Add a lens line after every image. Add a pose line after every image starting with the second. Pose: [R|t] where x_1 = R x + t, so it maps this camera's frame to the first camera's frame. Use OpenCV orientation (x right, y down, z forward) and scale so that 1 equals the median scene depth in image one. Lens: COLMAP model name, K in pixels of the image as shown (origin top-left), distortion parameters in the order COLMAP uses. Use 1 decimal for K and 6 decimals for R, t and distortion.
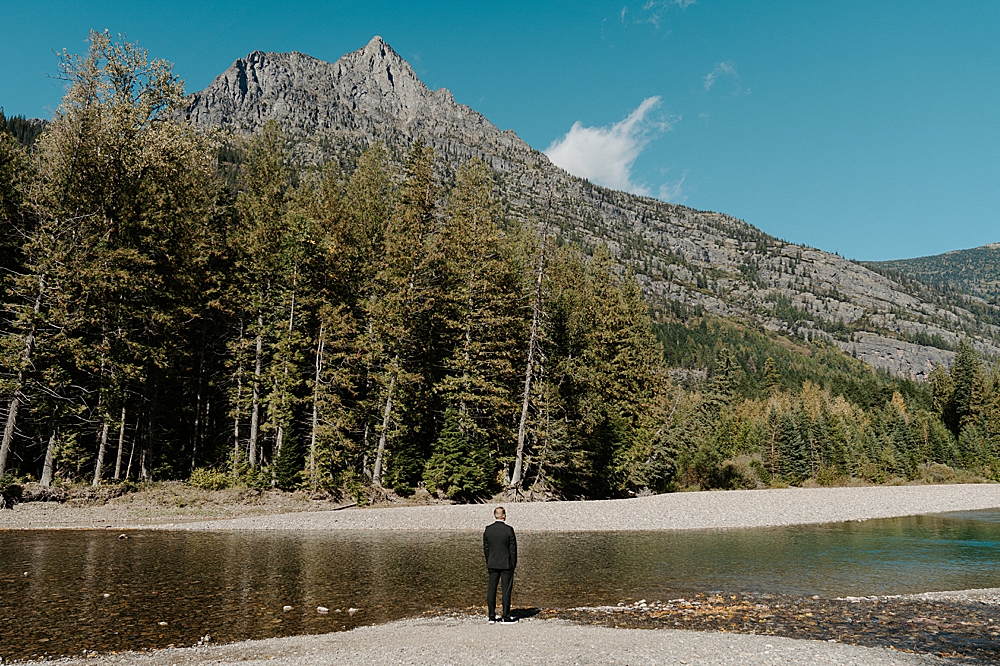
lens RADIAL K [[755.4, 0, 461.1], [0, 755.4, 334.9], [0, 0, 1]] dist [-0.031114, 0.013315]
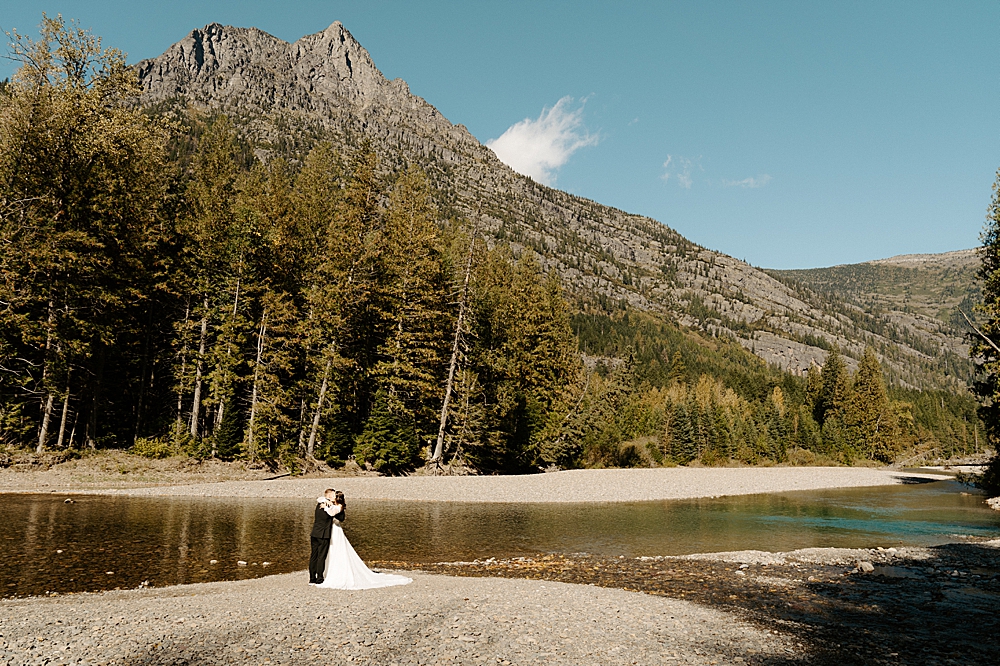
lens RADIAL K [[703.2, 0, 505.5], [0, 703.2, 352.7], [0, 0, 1]] dist [-0.033813, 0.021131]
pose [[0.988726, 0.045434, 0.142677, 0.016478], [-0.052513, 0.997549, 0.046246, -0.015841], [-0.140226, -0.053217, 0.988688, -0.049318]]
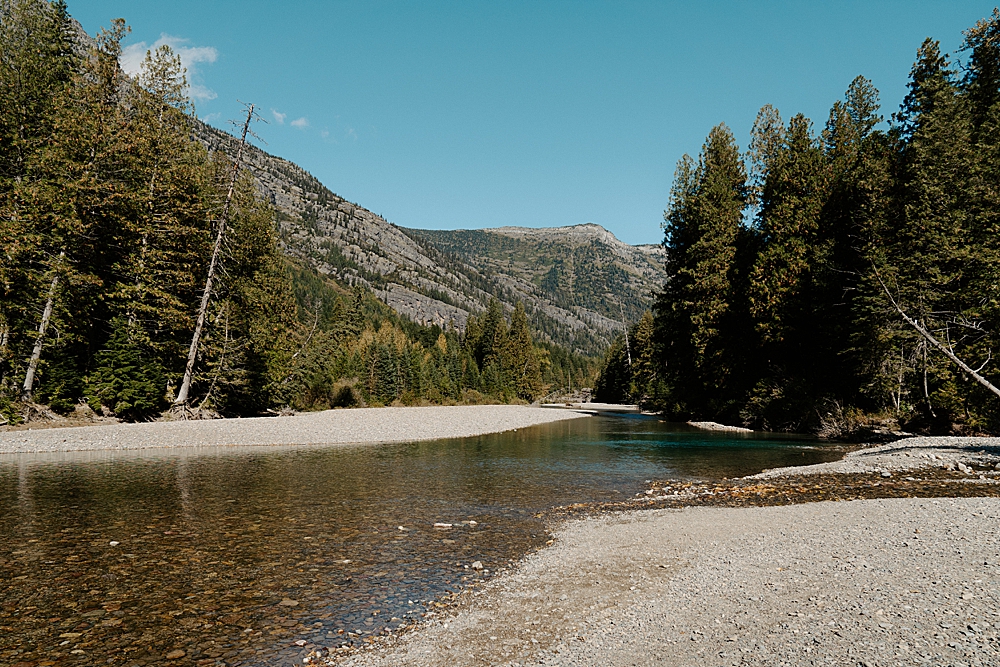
lens RADIAL K [[681.6, 0, 500.0], [0, 681.6, 333.5], [0, 0, 1]] dist [-0.008442, 0.004869]
pose [[0.790062, 0.065959, 0.609469, -0.145640], [-0.121299, 0.991358, 0.049953, 0.018303], [-0.600907, -0.113394, 0.791235, 0.069885]]
